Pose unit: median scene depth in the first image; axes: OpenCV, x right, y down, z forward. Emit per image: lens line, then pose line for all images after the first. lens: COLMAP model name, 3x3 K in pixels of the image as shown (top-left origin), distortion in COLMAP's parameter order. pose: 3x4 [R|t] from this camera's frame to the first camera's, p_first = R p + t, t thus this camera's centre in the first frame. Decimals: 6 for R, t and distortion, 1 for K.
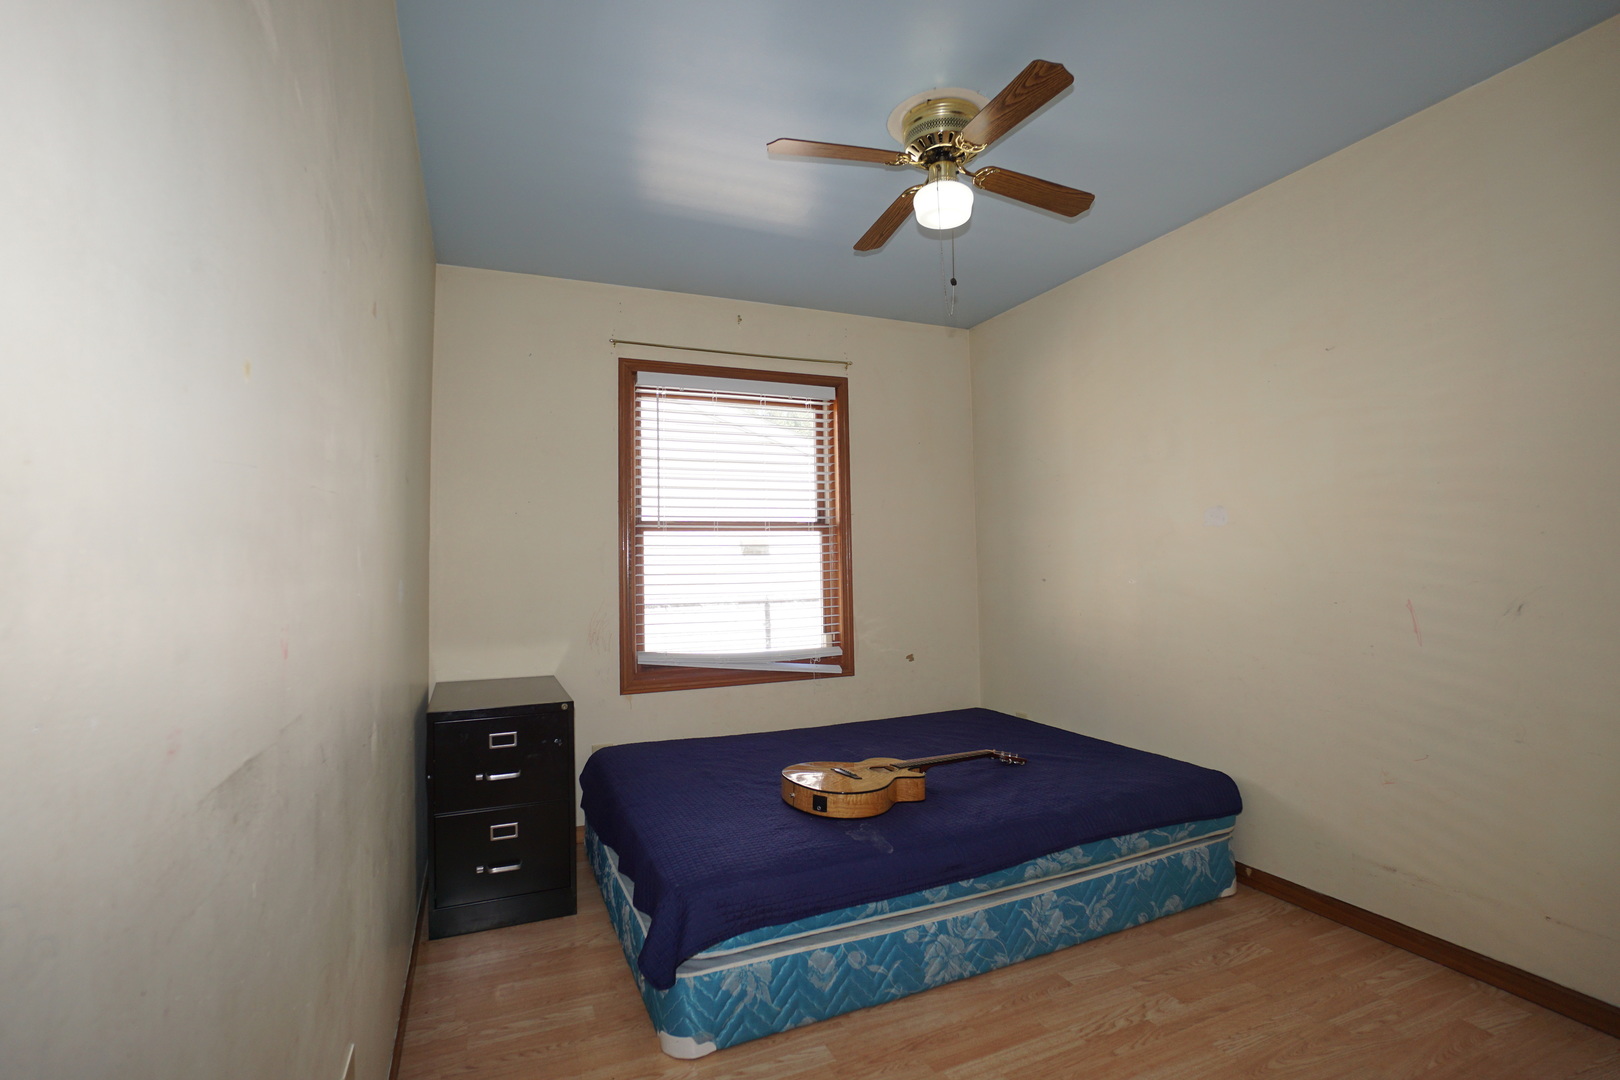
lens RADIAL K [[733.1, 0, 805.1], [0, 733.1, 522.2], [0, 0, 1]] dist [-0.066306, 0.024429]
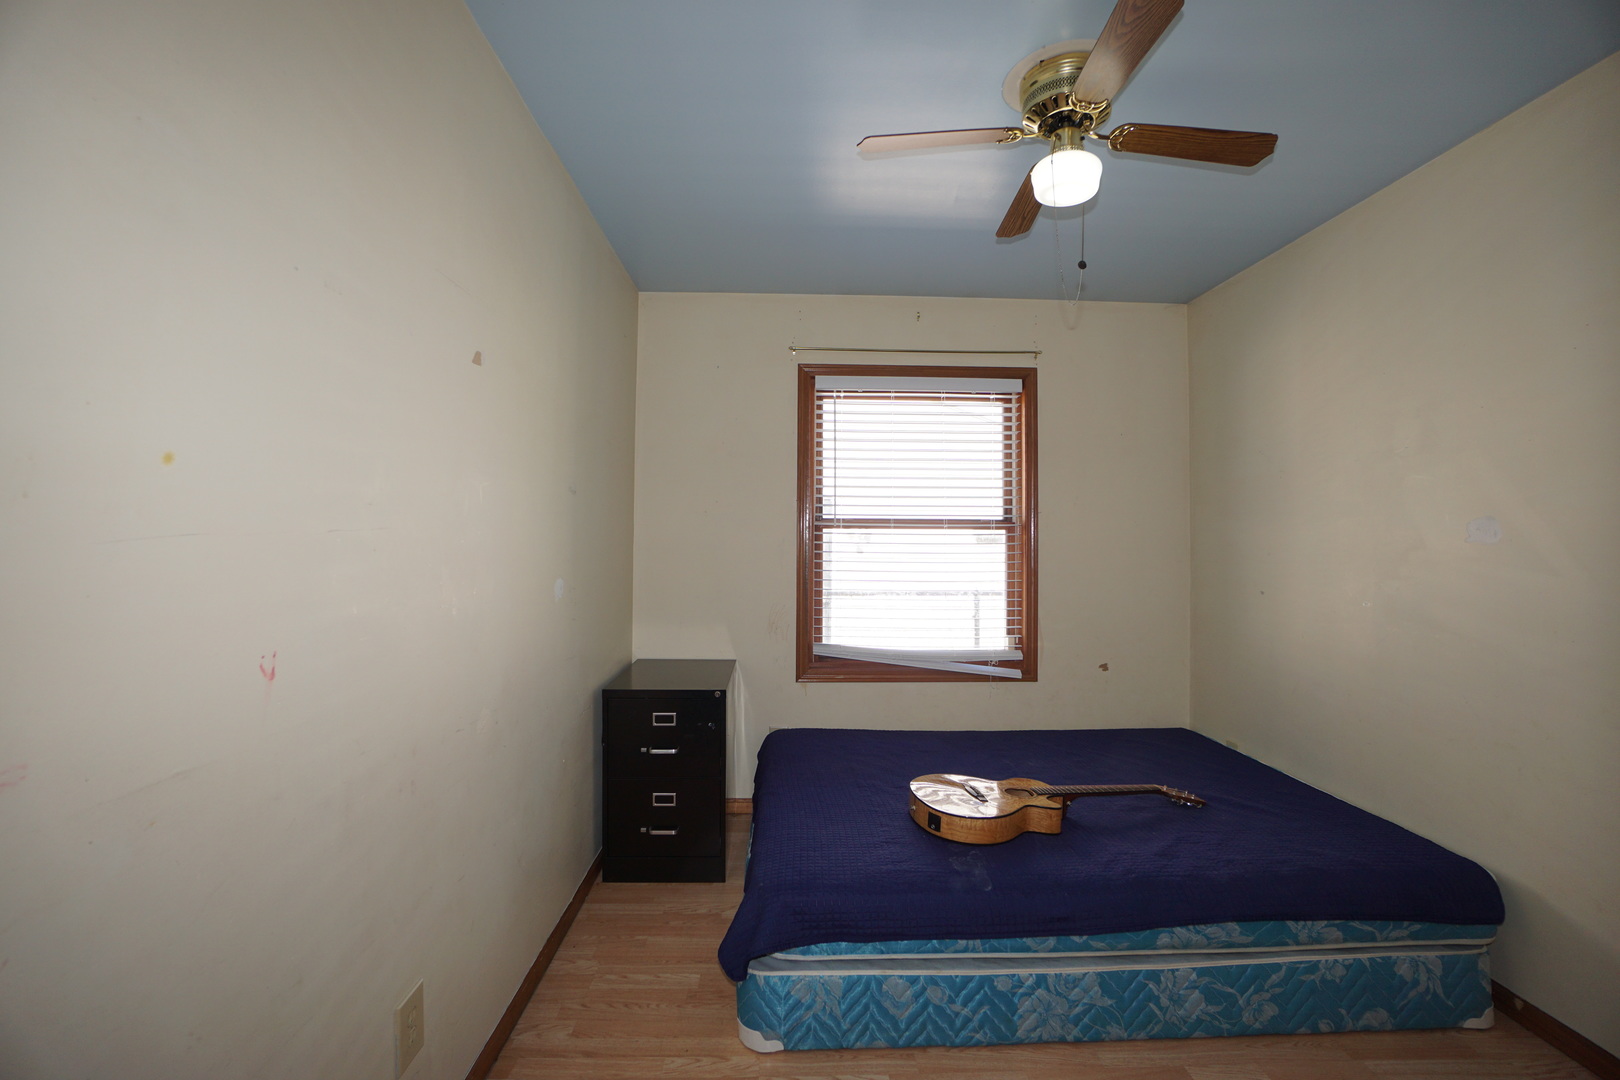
lens RADIAL K [[699.5, 0, 807.0], [0, 699.5, 527.9], [0, 0, 1]] dist [-0.061084, 0.021705]
pose [[0.931597, 0.017920, -0.363052, 0.182153], [-0.004585, 0.999284, 0.037558, -0.039083], [0.363465, -0.033325, 0.931012, 0.084742]]
